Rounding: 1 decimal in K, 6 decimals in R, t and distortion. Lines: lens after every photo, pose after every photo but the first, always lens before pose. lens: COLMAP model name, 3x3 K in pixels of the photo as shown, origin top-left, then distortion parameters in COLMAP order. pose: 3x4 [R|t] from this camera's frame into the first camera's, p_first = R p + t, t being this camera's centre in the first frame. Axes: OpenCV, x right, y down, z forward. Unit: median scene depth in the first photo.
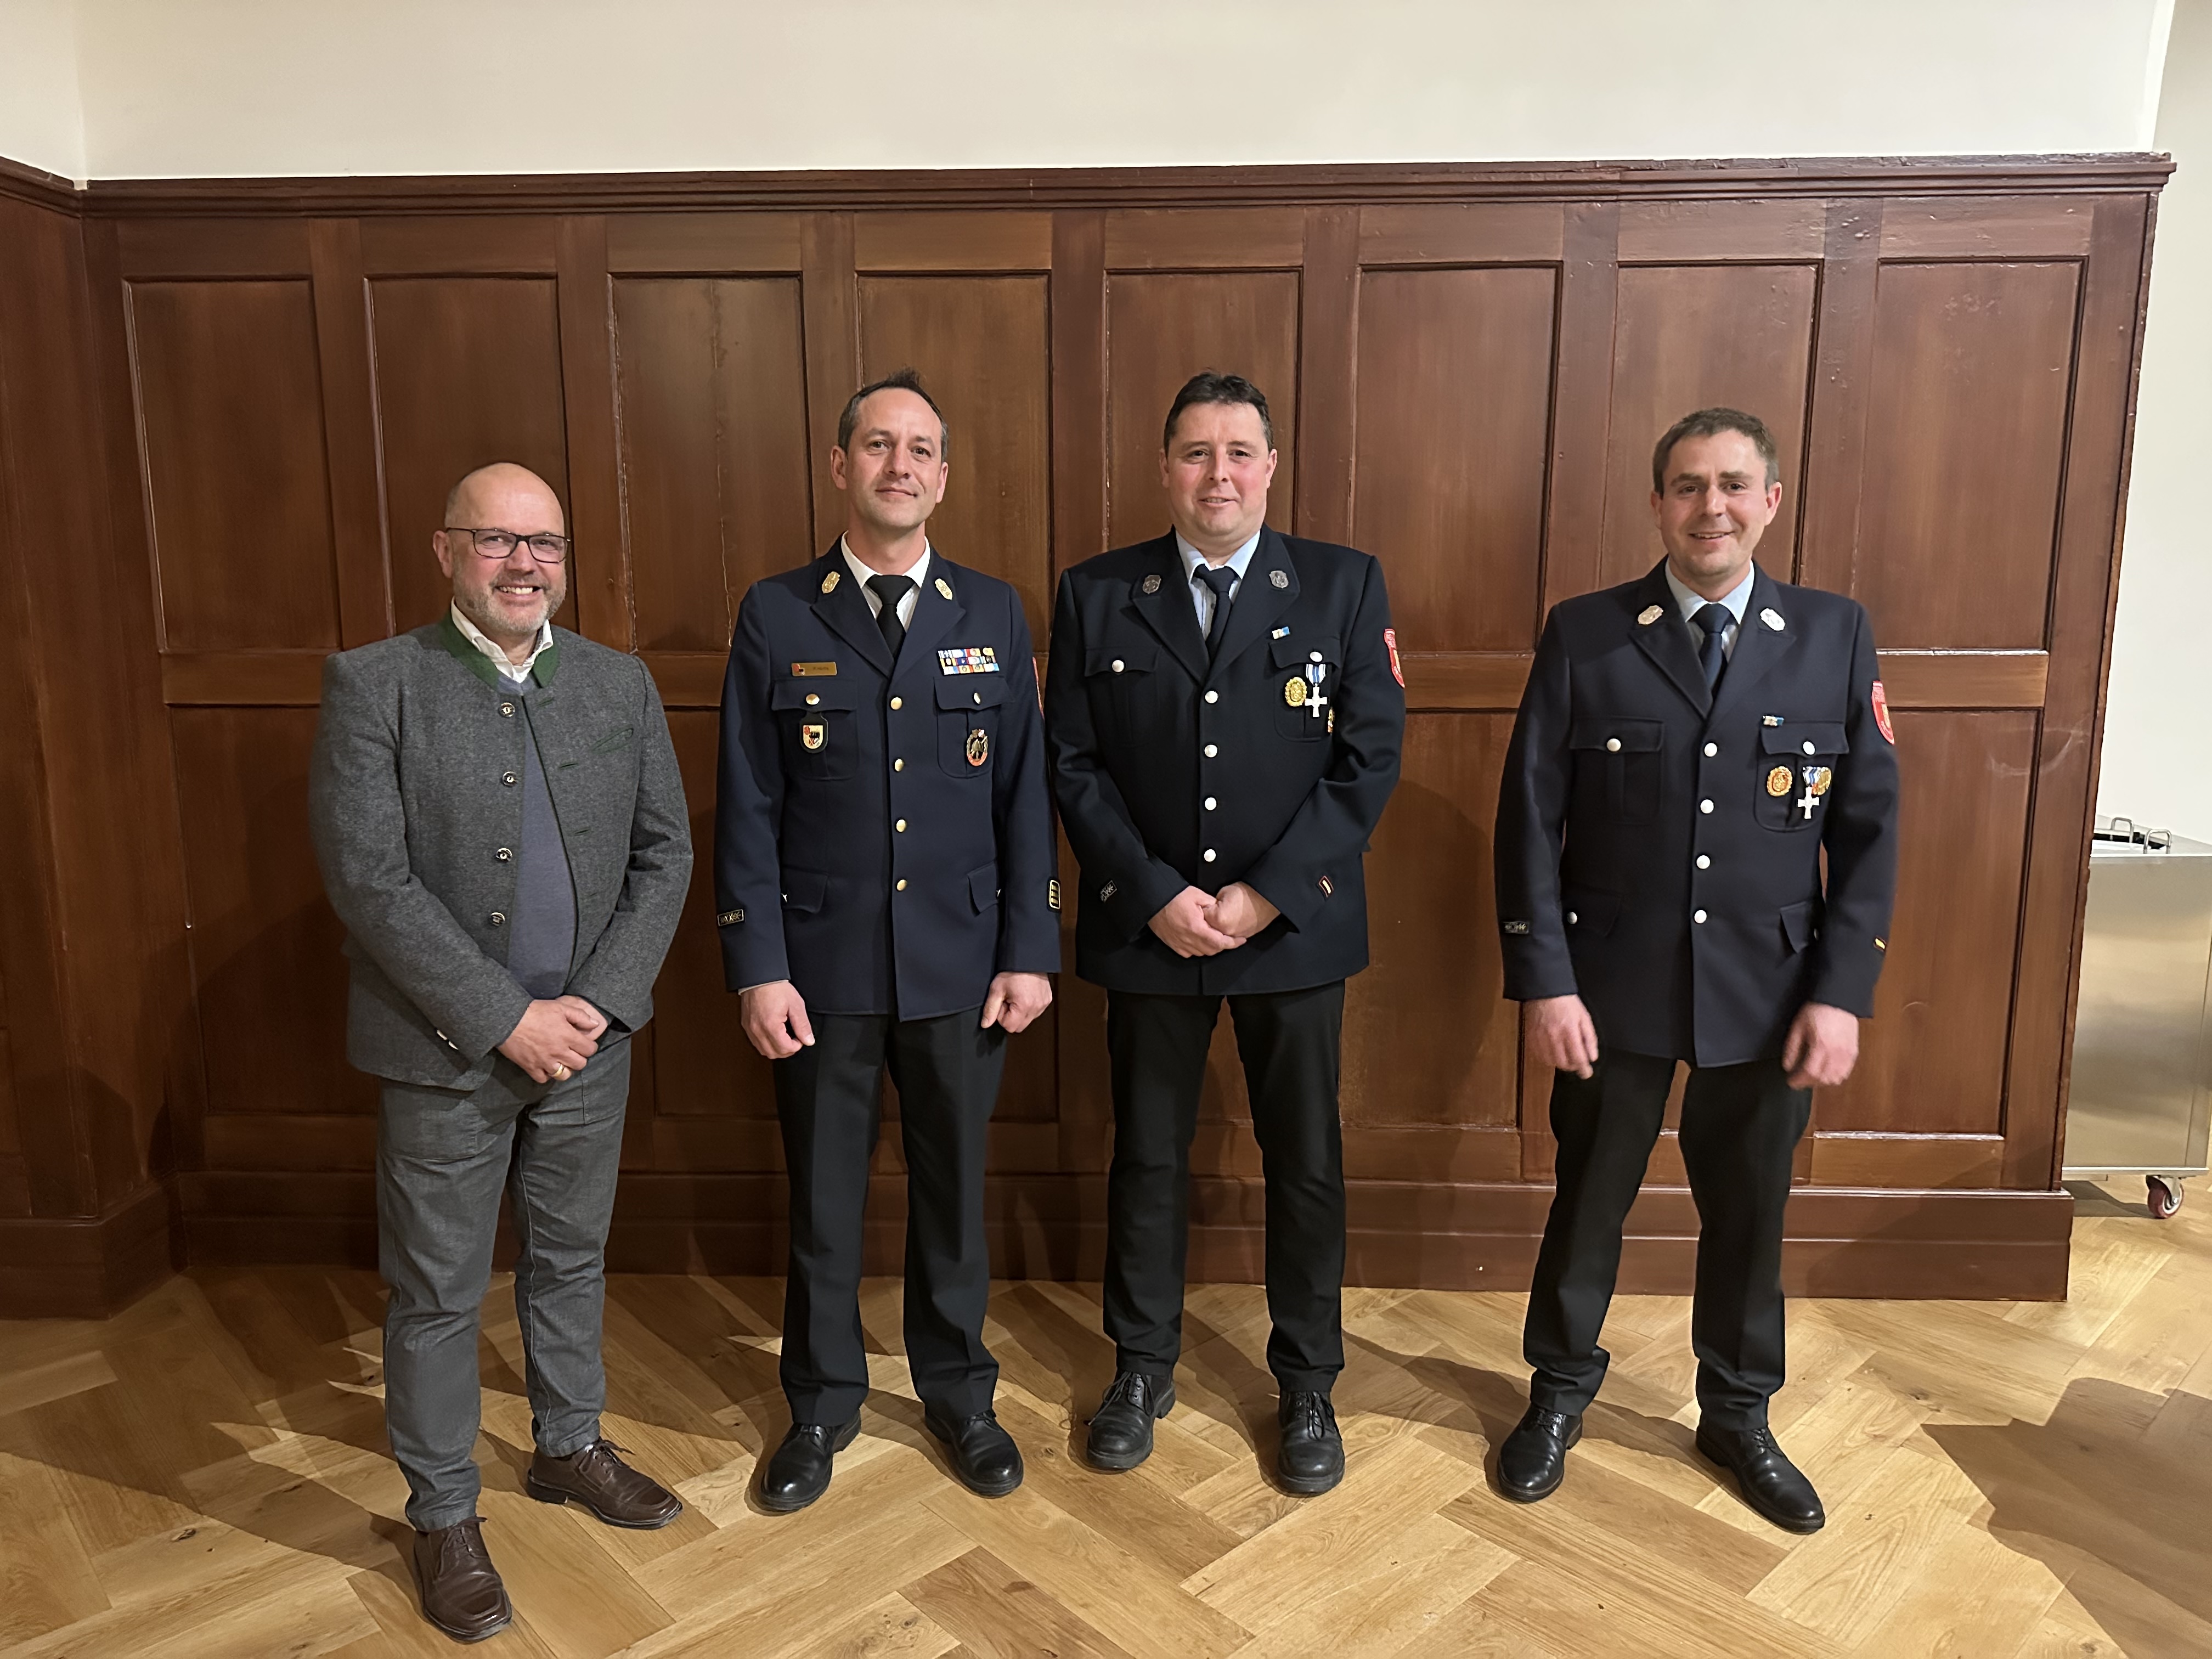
lens RADIAL K [[1538.0, 0, 1078.1], [0, 1538.0, 829.6], [0, 0, 1]] dist [0.012488, -0.018449]
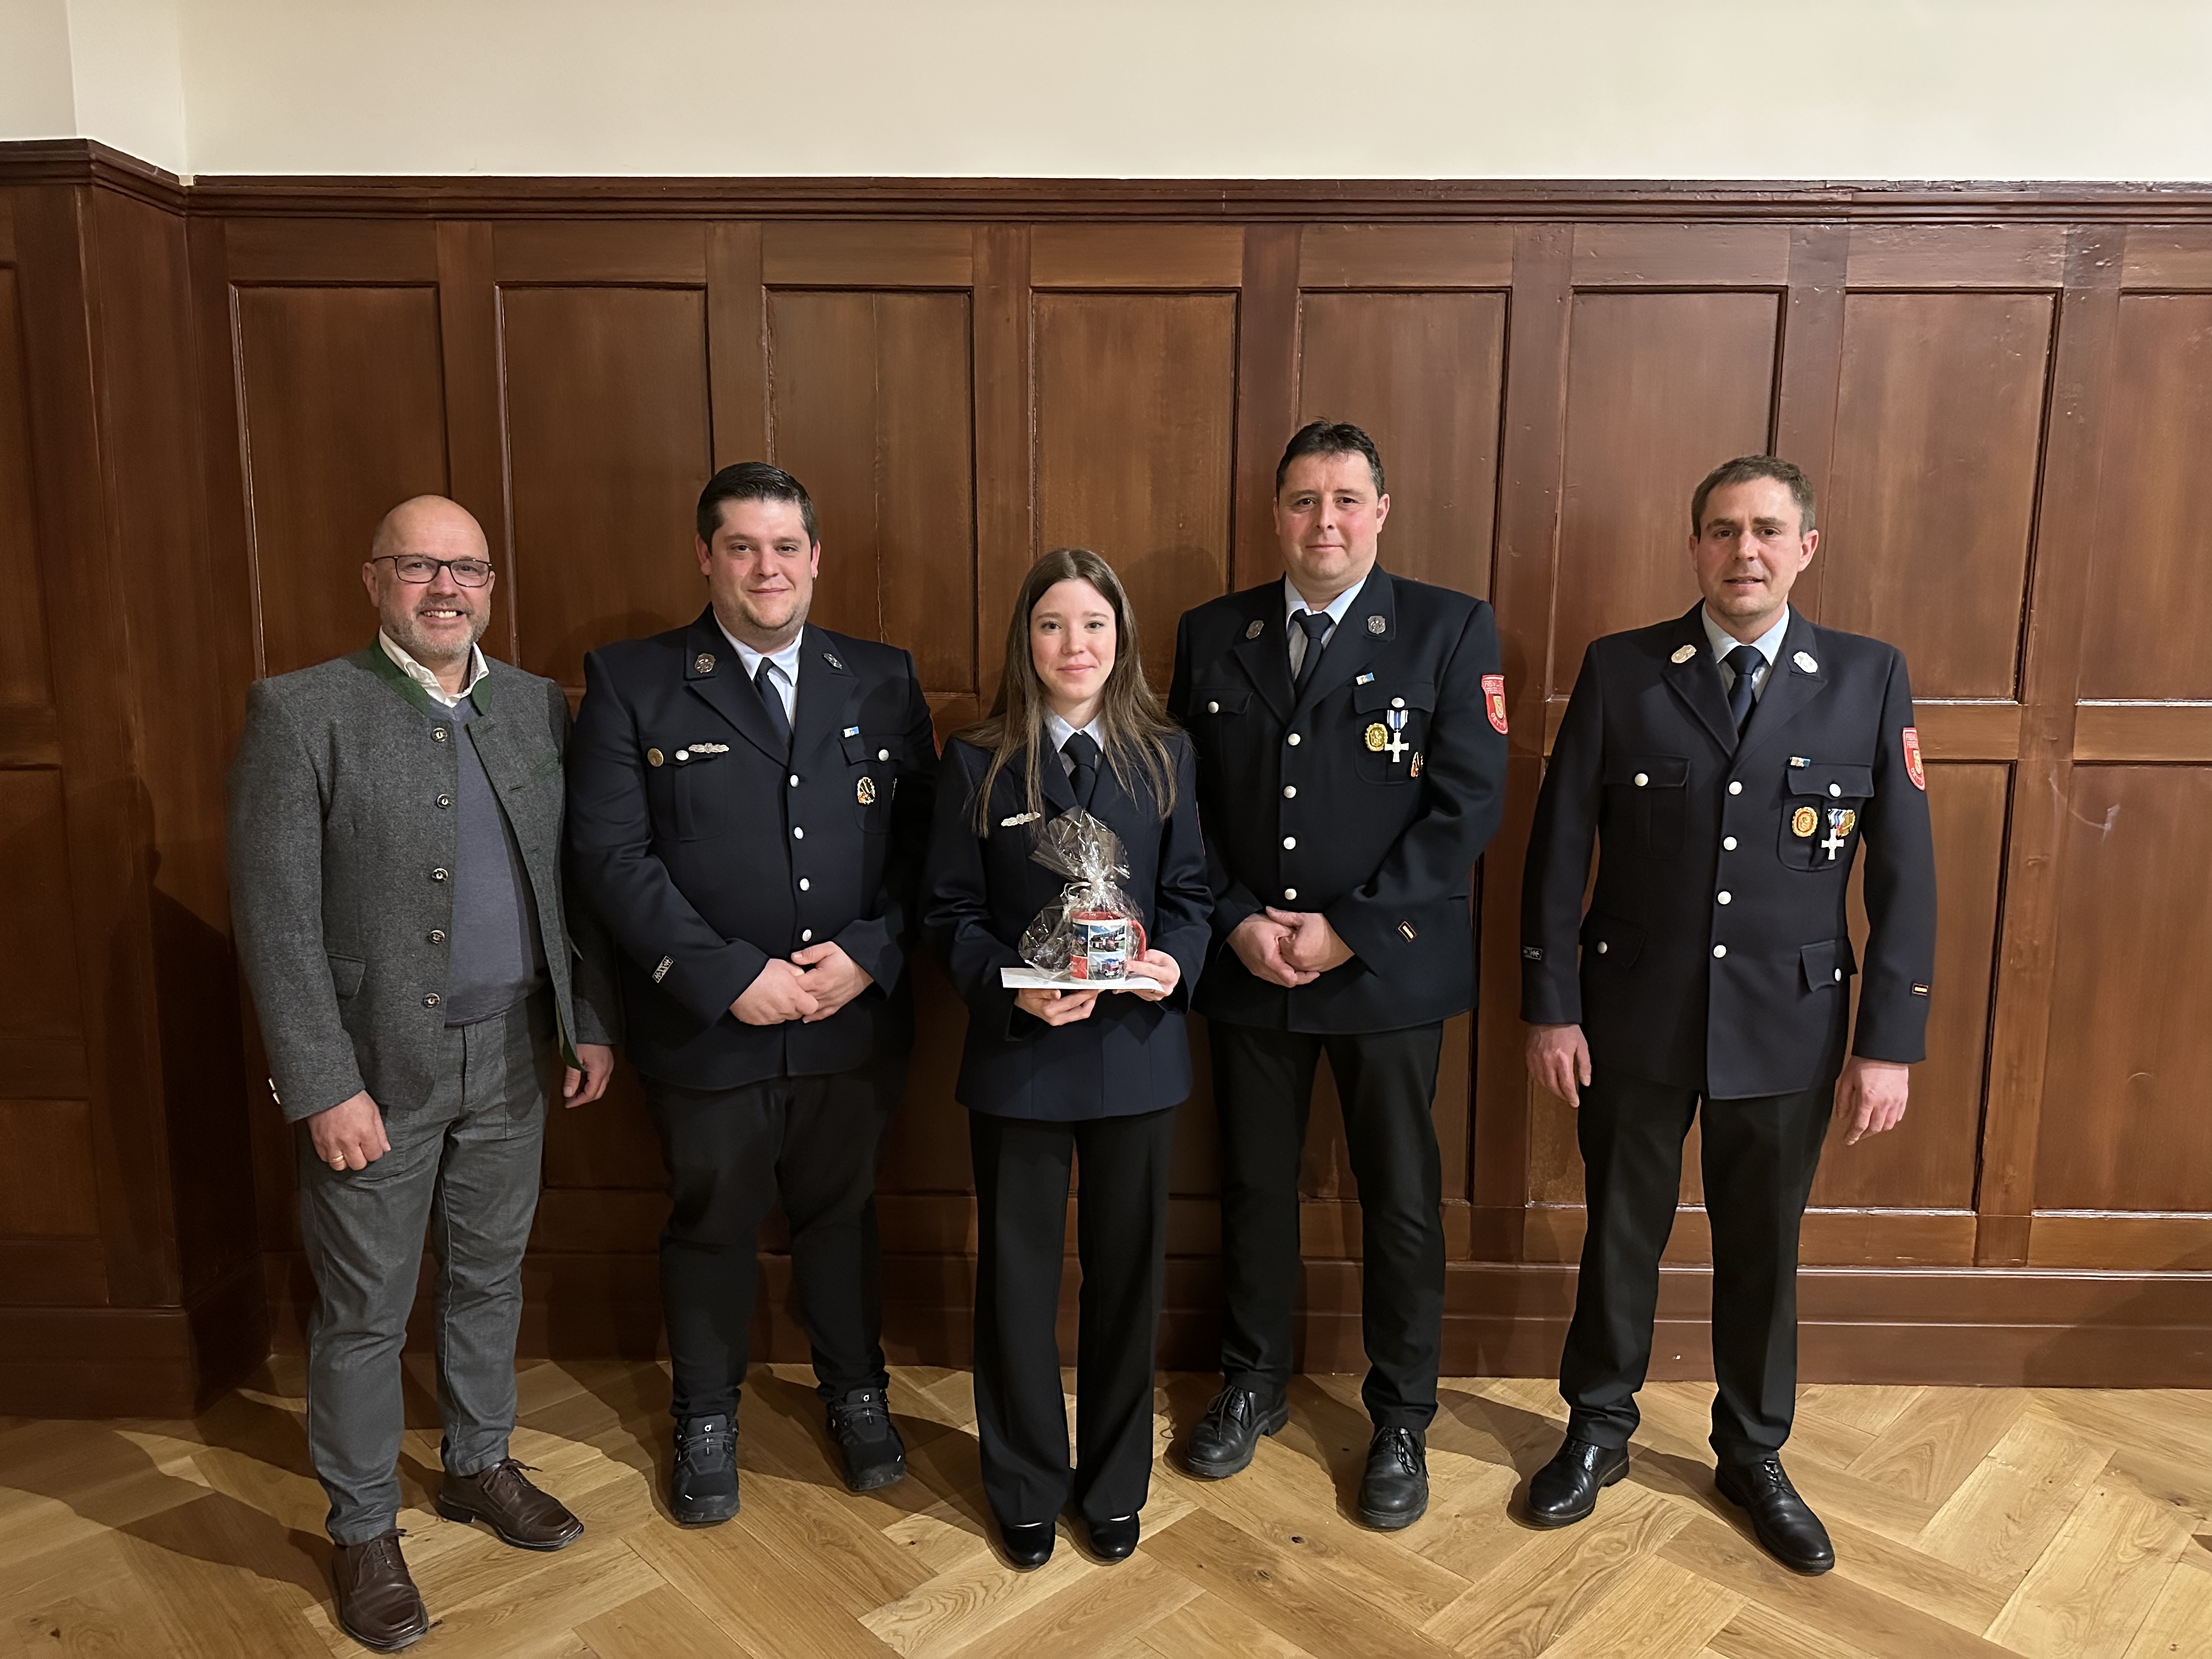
lens RADIAL K [[1538.0, 0, 1089.0], [0, 1538.0, 831.2], [0, 0, 1]] dist [0.012488, -0.018449]
pose [[0.999689, 0.005657, 0.024290, -0.131901], [-0.005240, 0.999838, -0.017201, -0.017622], [-0.024384, 0.017068, 0.999557, 0.075478]]
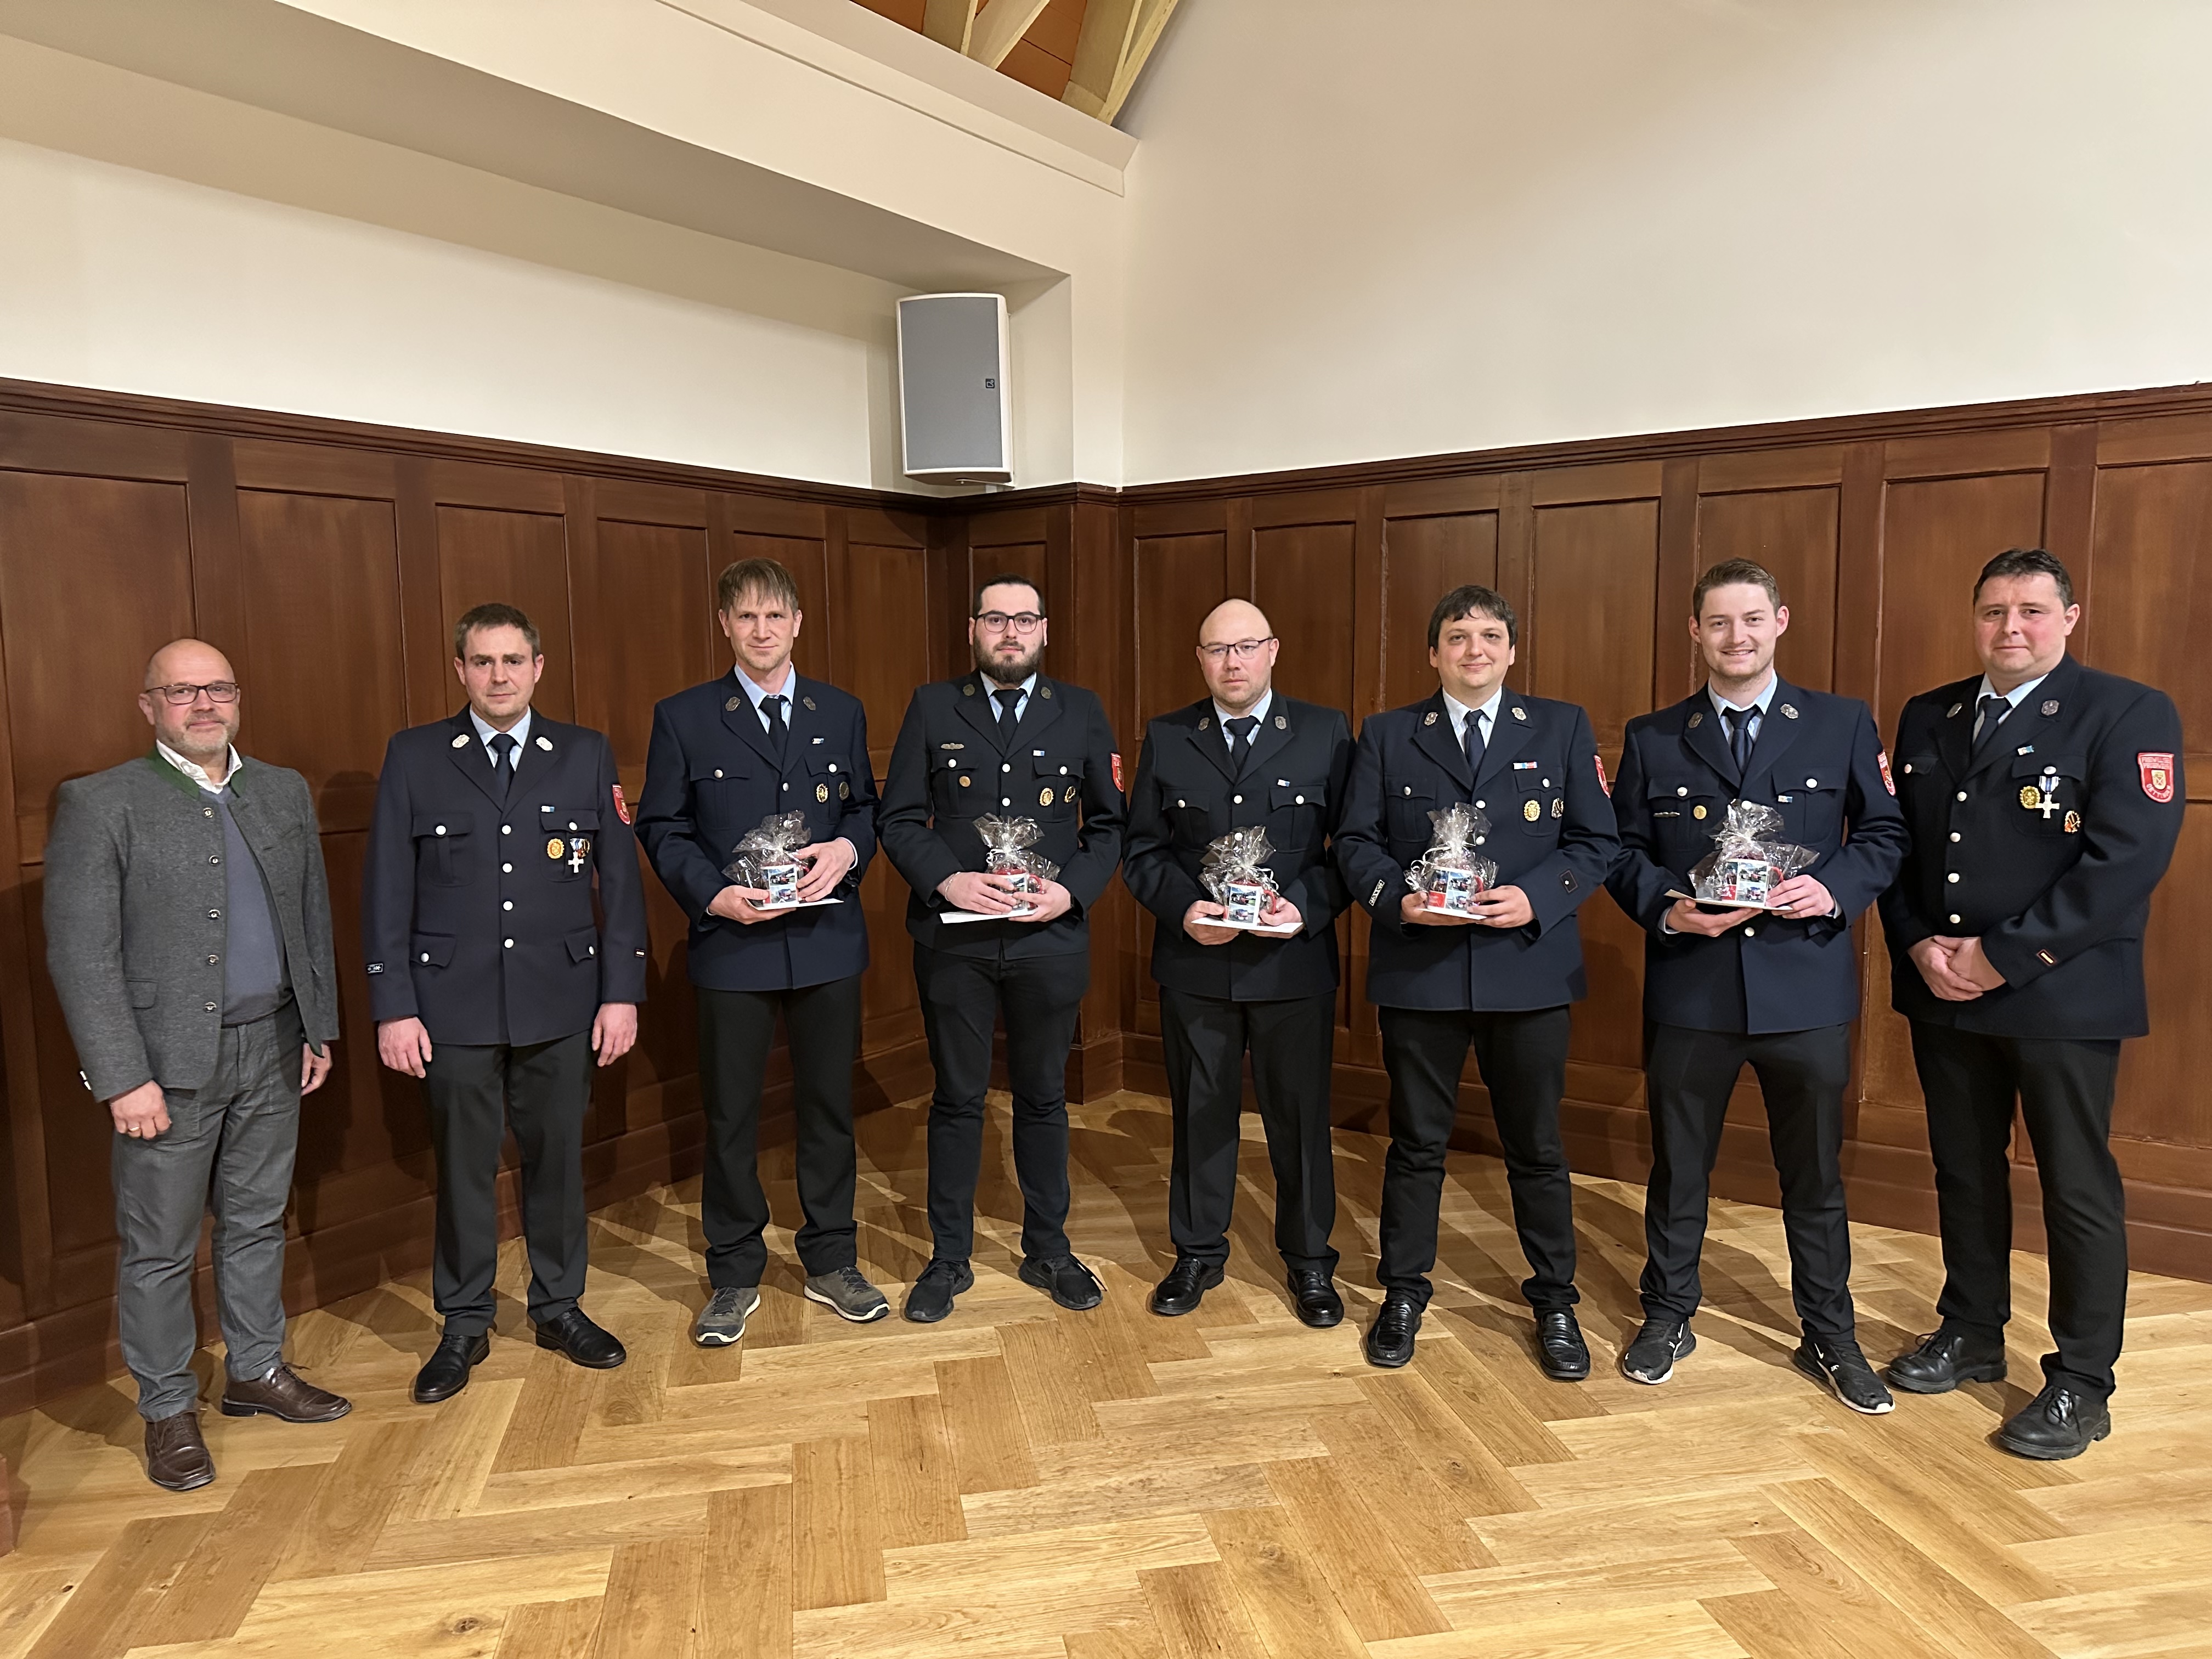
lens RADIAL K [[1538.0, 0, 1091.4], [0, 1538.0, 832.5], [0, 0, 1]] dist [0.012488, -0.018449]
pose [[0.846068, 0.044759, -0.531193, 0.332918], [-0.085094, 0.995031, -0.051691, 0.093248], [0.526240, 0.088936, 0.845672, -0.559192]]
